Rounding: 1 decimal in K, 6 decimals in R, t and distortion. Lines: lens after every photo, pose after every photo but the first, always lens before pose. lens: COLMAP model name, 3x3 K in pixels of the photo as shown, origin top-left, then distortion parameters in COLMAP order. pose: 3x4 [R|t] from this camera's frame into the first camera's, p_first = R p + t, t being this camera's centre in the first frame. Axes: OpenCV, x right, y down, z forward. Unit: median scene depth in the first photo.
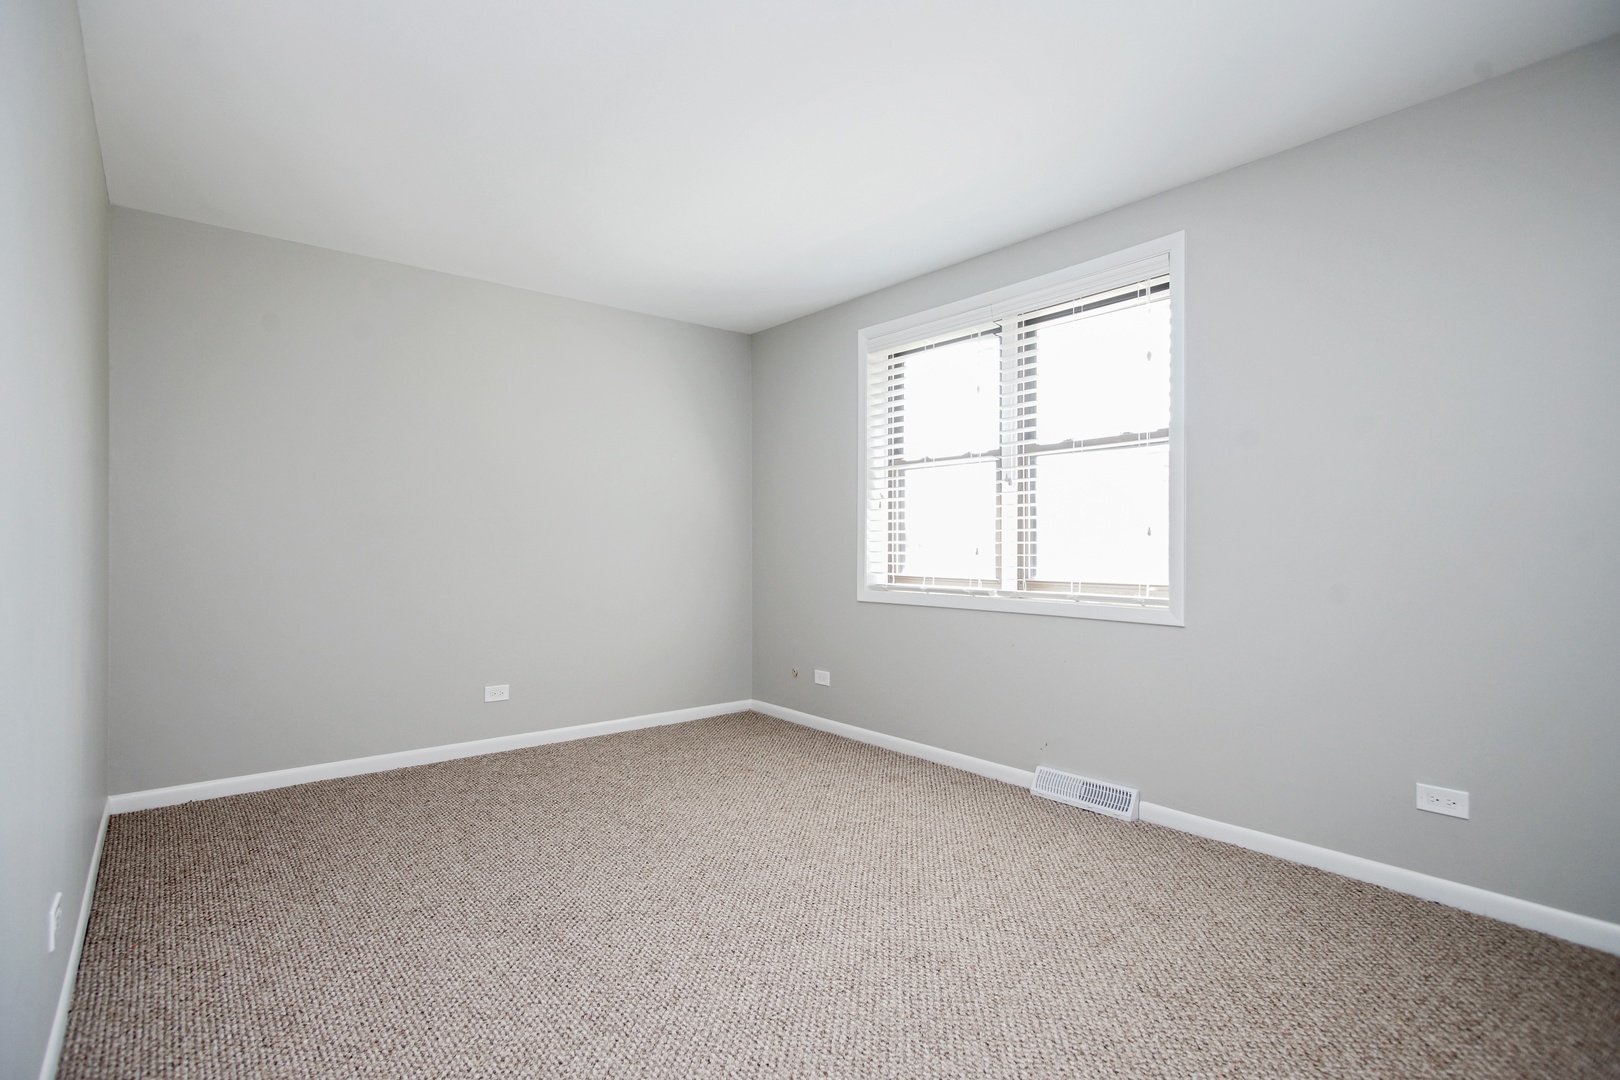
lens RADIAL K [[768.2, 0, 809.5], [0, 768.2, 531.9], [0, 0, 1]] dist [-0.001766, 0.007134]
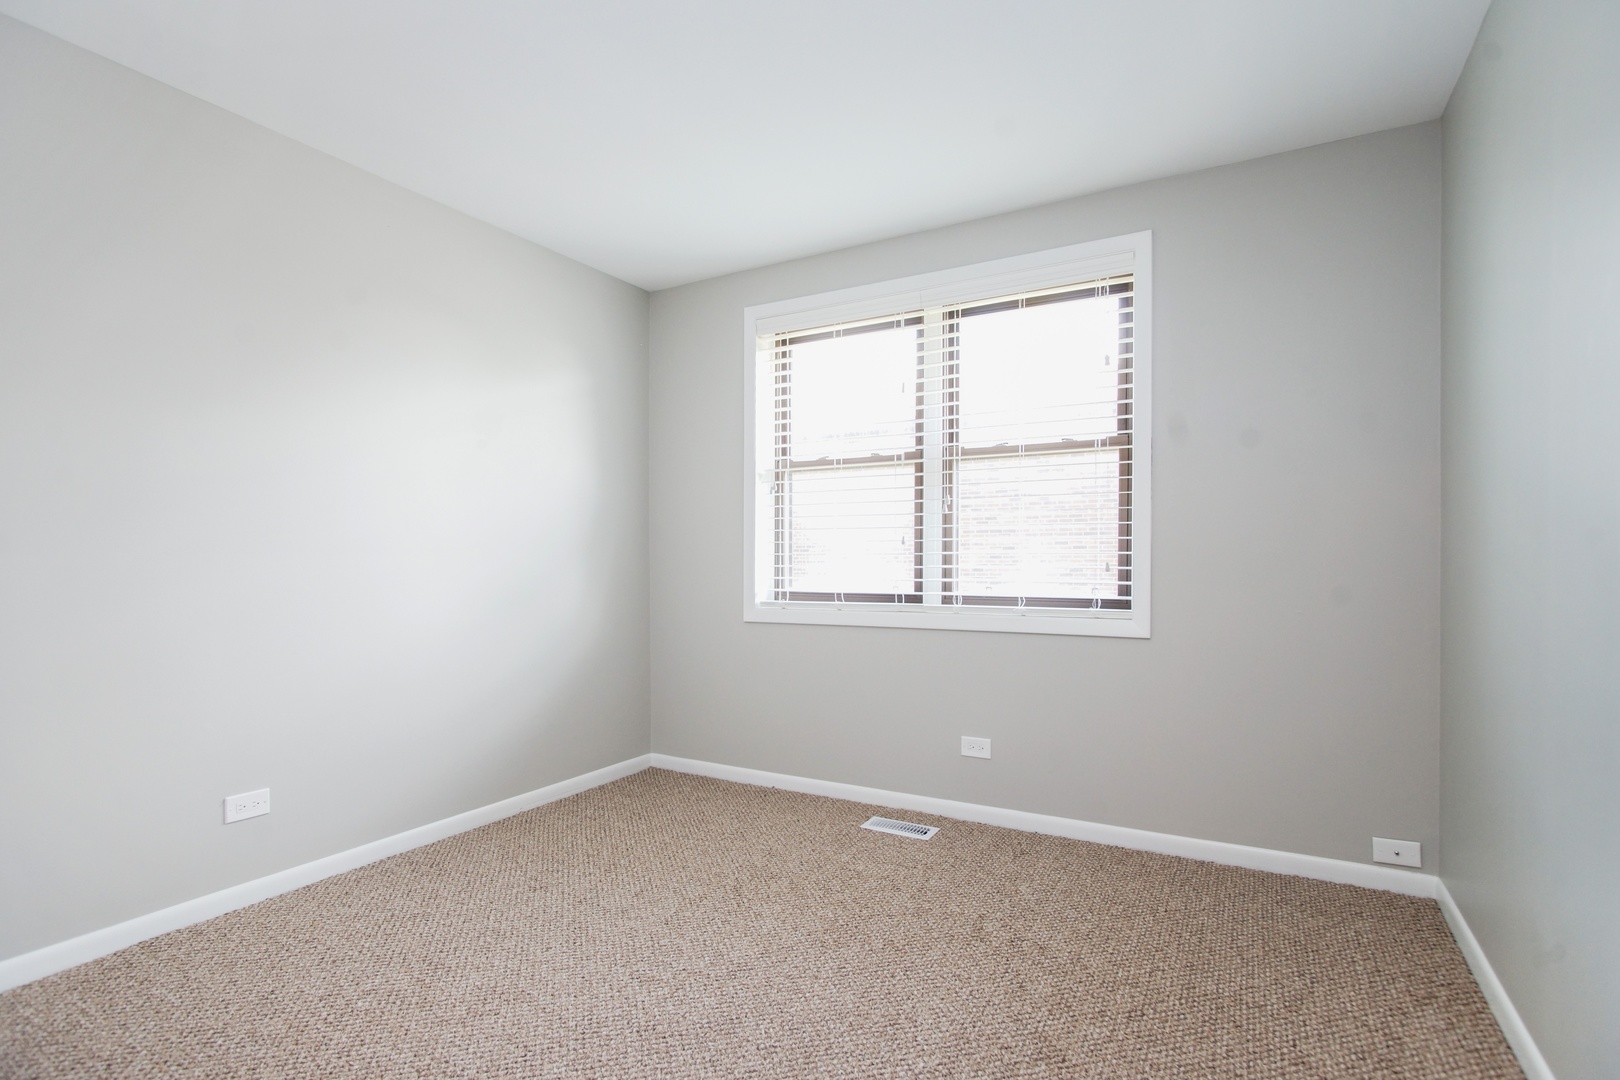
lens RADIAL K [[742.7, 0, 815.5], [0, 742.7, 546.9], [0, 0, 1]] dist [-0.002601, -0.000123]
pose [[0.931295, 0.000347, 0.364264, -0.173909], [-0.001431, 0.999995, 0.002705, 0.003333], [-0.364262, -0.003040, 0.931292, 0.204005]]
